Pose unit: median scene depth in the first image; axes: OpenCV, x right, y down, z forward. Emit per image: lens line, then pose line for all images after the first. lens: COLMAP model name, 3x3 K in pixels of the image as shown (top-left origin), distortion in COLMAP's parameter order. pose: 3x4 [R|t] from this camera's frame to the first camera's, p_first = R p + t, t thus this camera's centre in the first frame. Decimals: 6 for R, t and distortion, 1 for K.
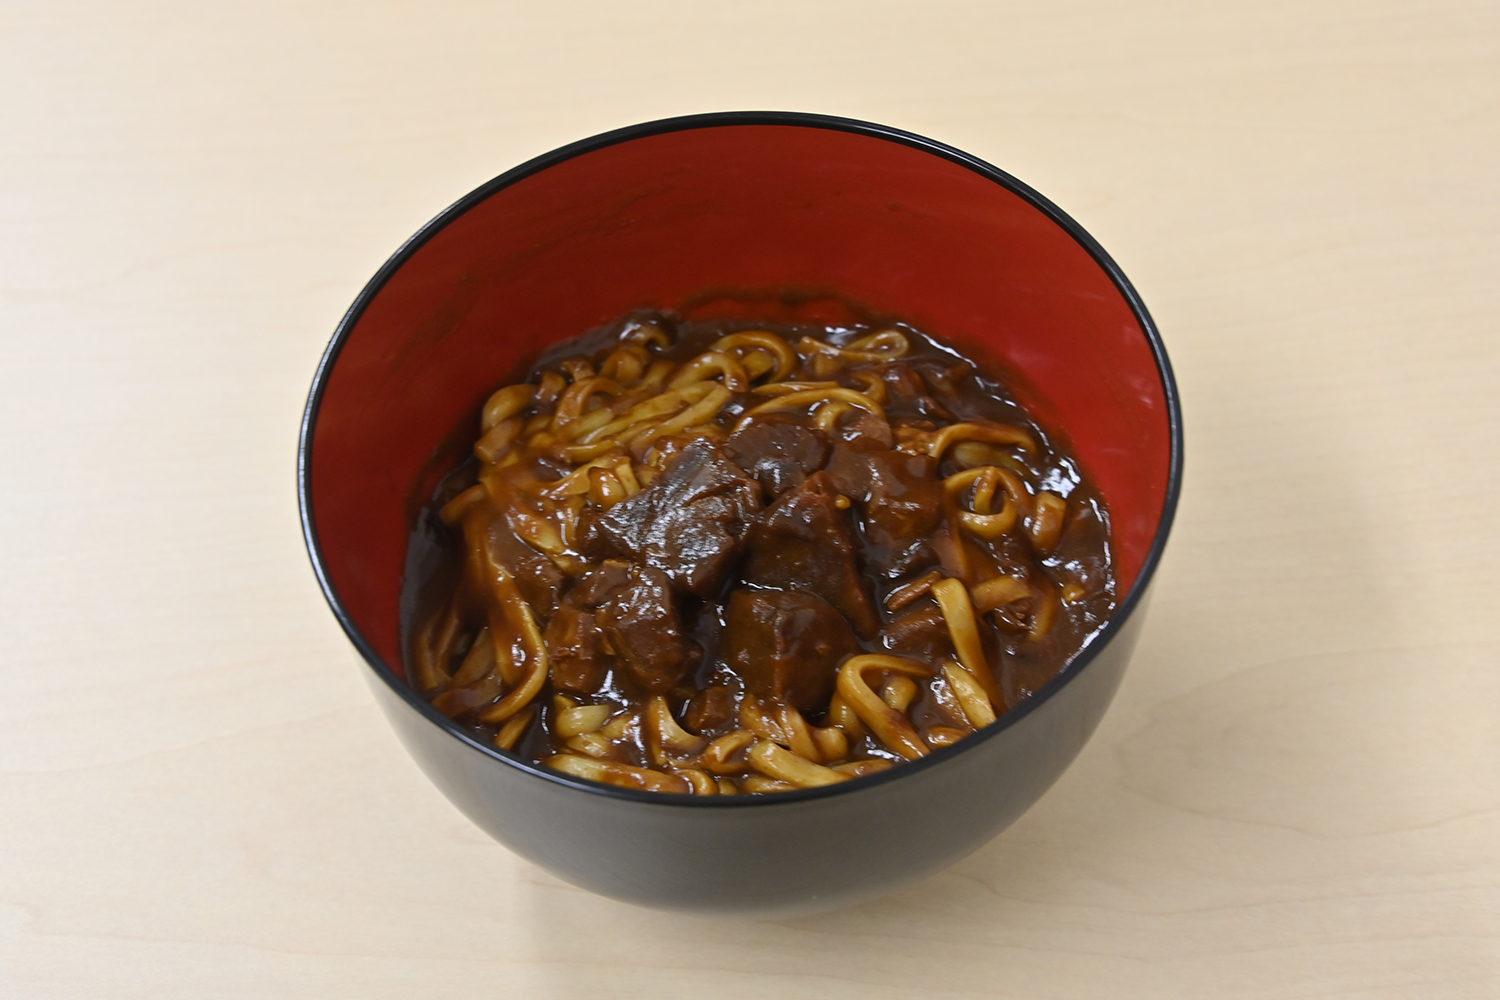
lens RADIAL K [[2883.5, 0, 749.7], [0, 2883.5, 500.1], [0, 0, 1]] dist [0.039960, 0.000000]
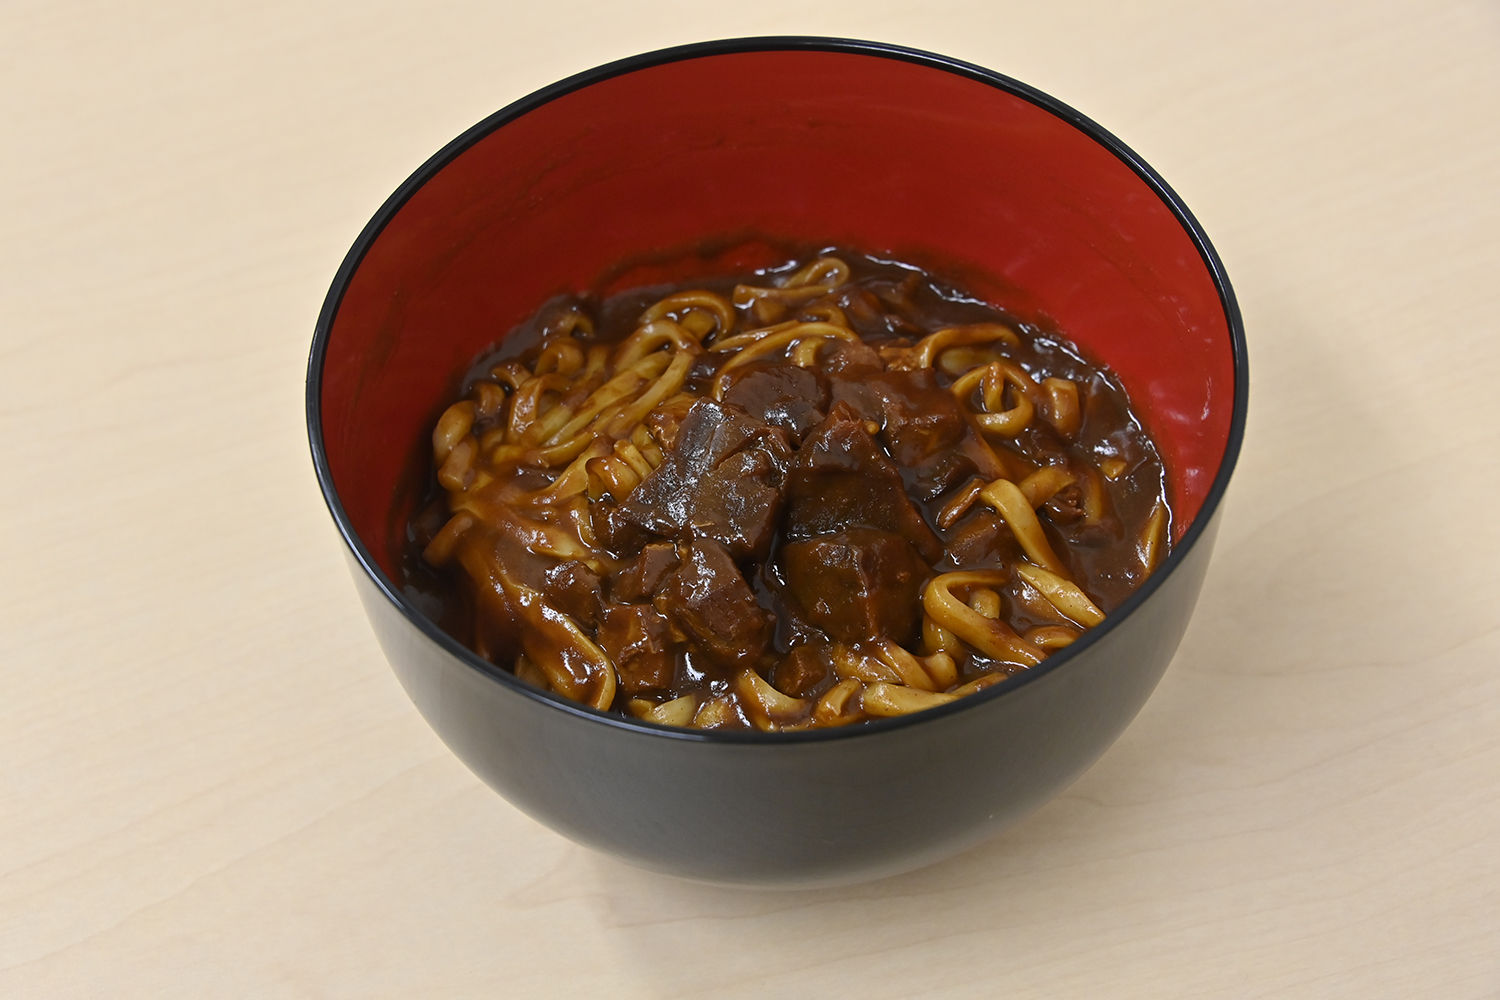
lens RADIAL K [[3911.4, 0, 750.3], [0, 3911.4, 499.8], [0, 0, 1]] dist [0.101777, 0.000000]
pose [[0.945222, -0.230245, 0.231392, -0.298972], [0.243741, 0.969341, -0.031129, 0.052535], [-0.217130, 0.085823, 0.972362, -0.224071]]
